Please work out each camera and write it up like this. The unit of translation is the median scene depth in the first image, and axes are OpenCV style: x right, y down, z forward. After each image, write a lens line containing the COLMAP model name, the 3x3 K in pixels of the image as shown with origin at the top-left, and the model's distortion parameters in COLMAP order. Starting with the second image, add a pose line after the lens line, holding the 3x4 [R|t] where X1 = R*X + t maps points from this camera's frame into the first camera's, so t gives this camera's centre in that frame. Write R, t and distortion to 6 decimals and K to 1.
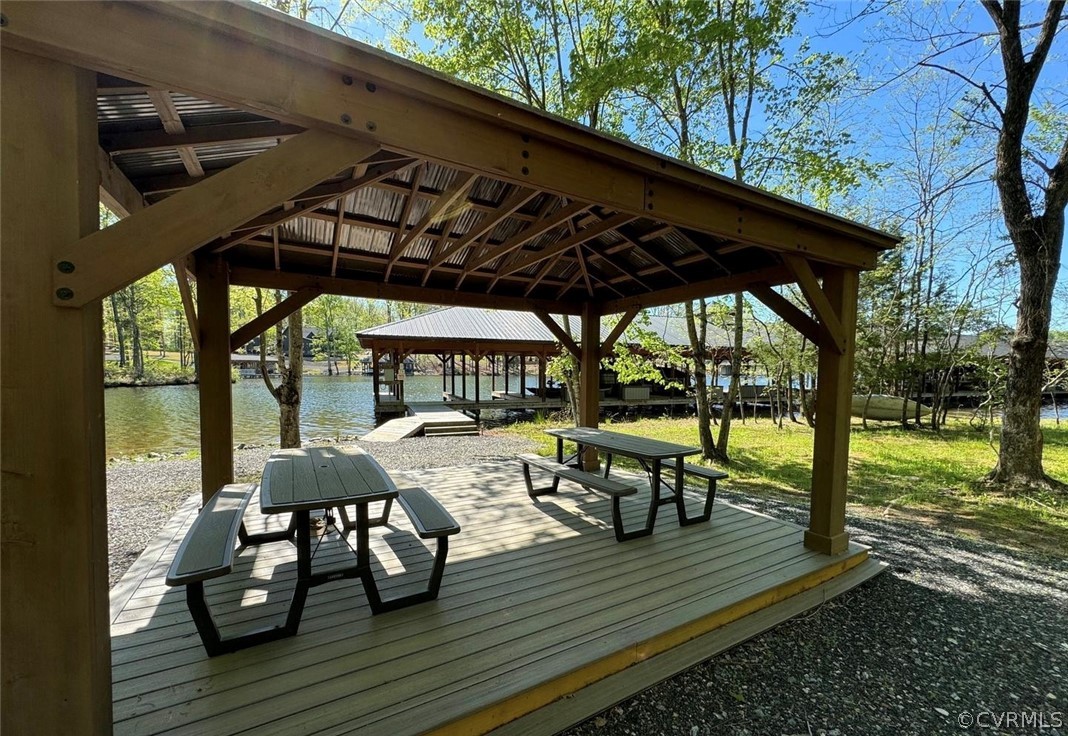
lens RADIAL K [[430.3, 0, 536.4], [0, 430.3, 394.9], [0, 0, 1]] dist [0.001347, 0.000386]
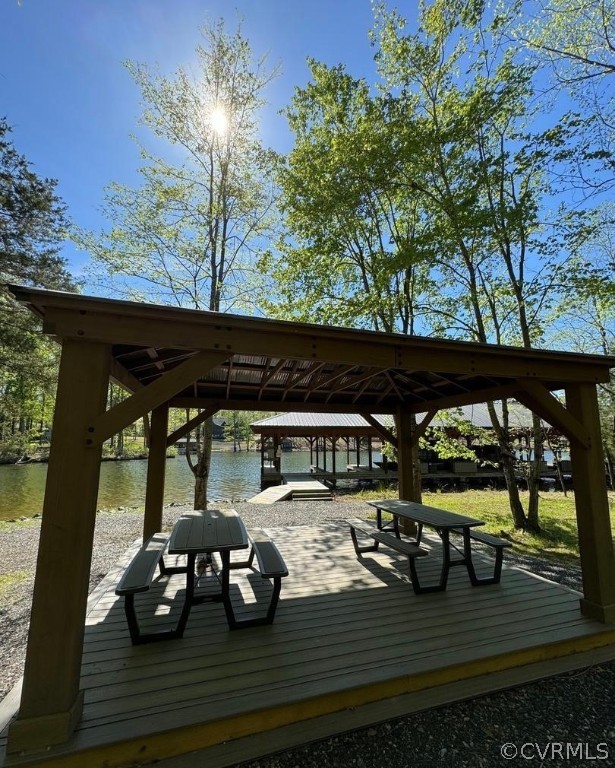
lens RADIAL K [[327.9, 0, 309.8], [0, 327.9, 405.7], [0, 0, 1]] dist [0.002263, 0.000170]
pose [[0.974927, -0.035876, -0.219614, 0.106037], [-0.004648, 0.983419, -0.181287, -0.033303], [0.222477, 0.177762, 0.958595, -0.108361]]
